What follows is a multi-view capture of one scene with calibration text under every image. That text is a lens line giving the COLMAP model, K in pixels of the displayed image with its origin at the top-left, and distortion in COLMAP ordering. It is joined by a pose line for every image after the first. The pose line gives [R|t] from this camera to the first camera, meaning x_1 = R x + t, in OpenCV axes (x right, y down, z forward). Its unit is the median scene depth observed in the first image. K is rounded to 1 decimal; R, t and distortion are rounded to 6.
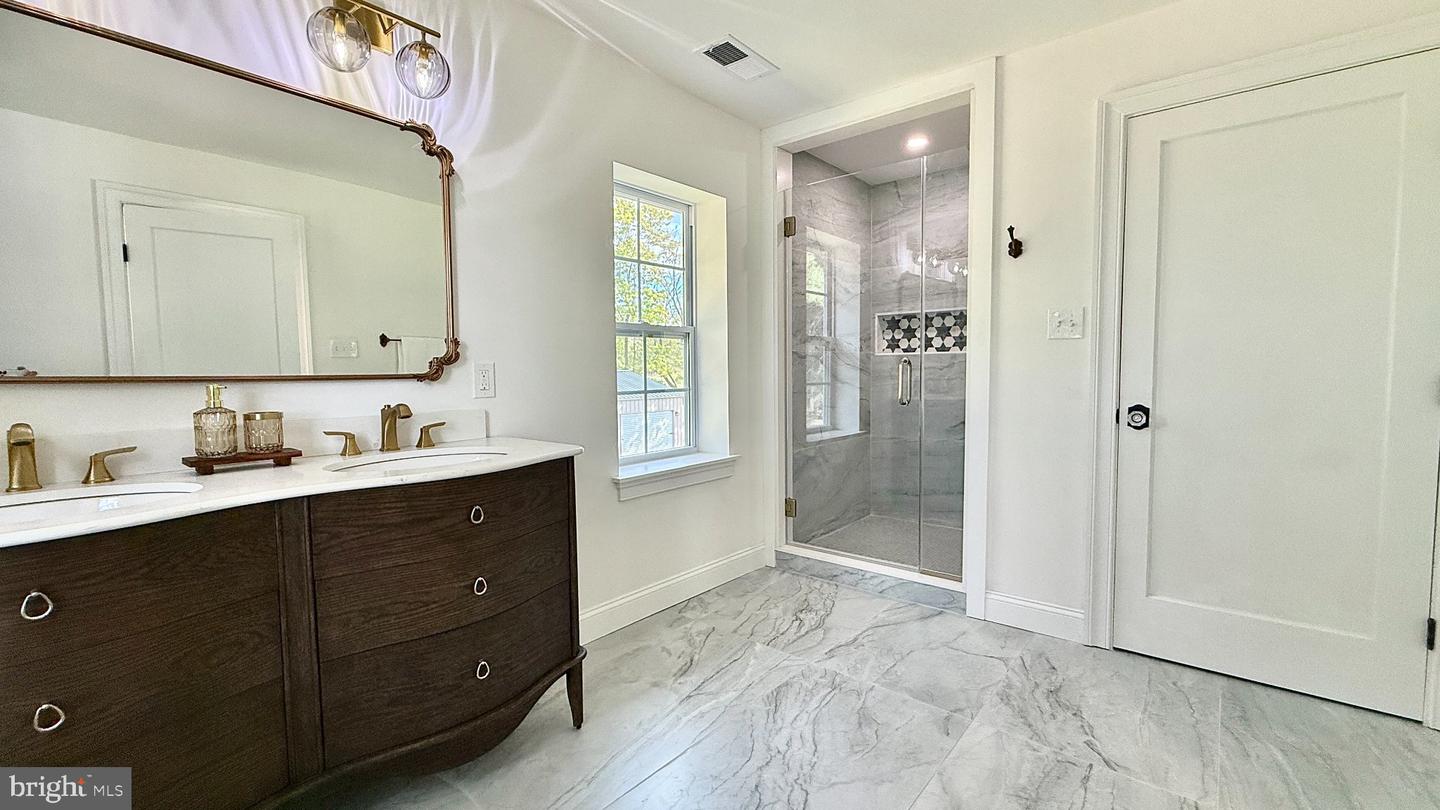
lens RADIAL K [[573.3, 0, 757.3], [0, 573.3, 402.0], [0, 0, 1]] dist [-0.002012, -0.000768]
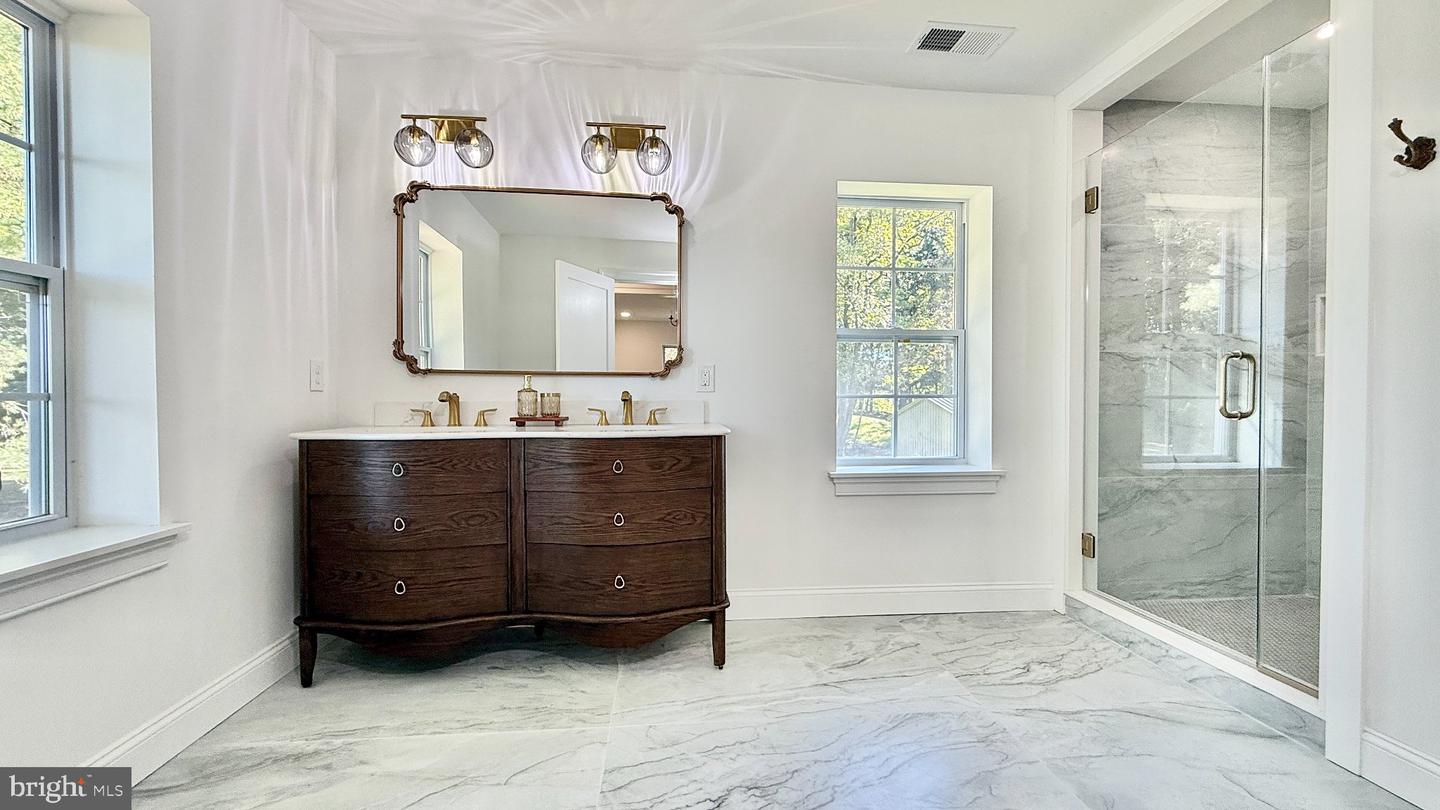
lens RADIAL K [[573.3, 0, 747.9], [0, 573.3, 402.2], [0, 0, 1]] dist [-0.002012, -0.000768]
pose [[0.721825, 0.014240, -0.691930, 0.373100], [-0.042526, 0.998812, -0.023807, 0.032398], [0.690768, 0.046610, 0.721572, 0.112407]]
